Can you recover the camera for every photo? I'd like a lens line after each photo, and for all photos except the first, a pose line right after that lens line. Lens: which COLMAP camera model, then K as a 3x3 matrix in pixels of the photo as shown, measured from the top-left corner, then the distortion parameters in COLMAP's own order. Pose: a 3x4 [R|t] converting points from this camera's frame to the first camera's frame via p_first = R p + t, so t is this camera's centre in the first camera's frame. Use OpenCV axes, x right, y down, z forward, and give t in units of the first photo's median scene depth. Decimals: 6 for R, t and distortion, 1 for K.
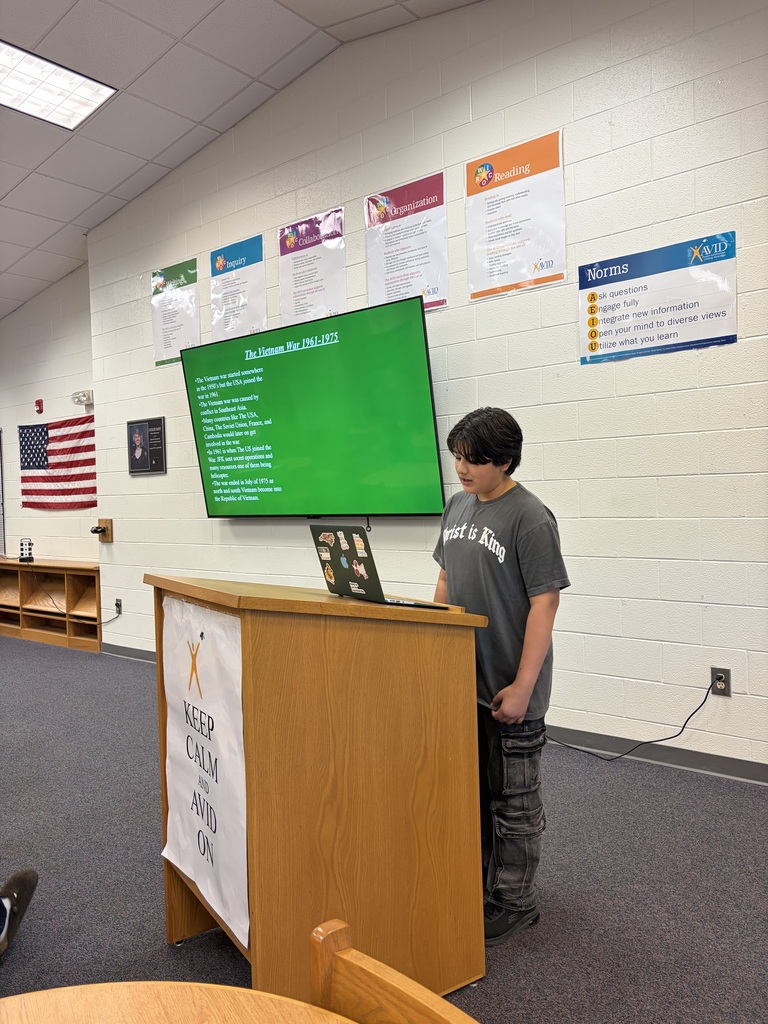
lens RADIAL K [[766.9, 0, 383.3], [0, 766.9, 514.5], [0, 0, 1]] dist [0.039245, -0.032553]
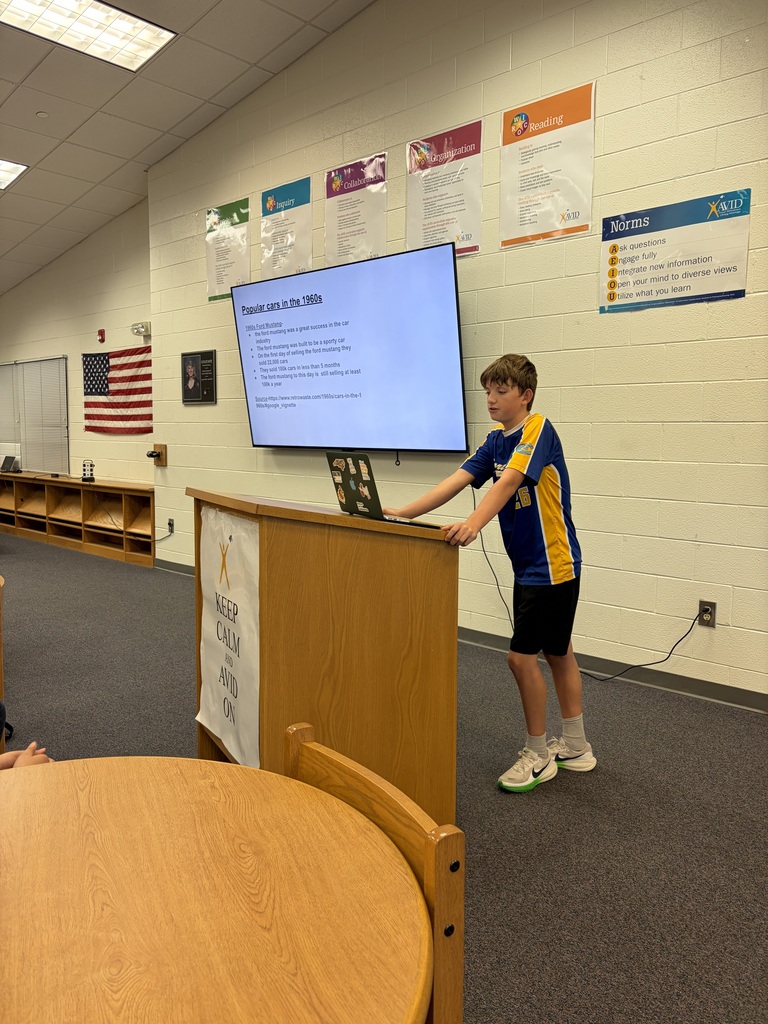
lens RADIAL K [[766.9, 0, 384.2], [0, 766.9, 510.9], [0, 0, 1]] dist [0.039245, -0.032553]
pose [[0.996917, 0.044891, -0.064350, 0.042291], [-0.039933, 0.996281, 0.076357, 0.006498], [0.067539, -0.073552, 0.995002, -0.094467]]
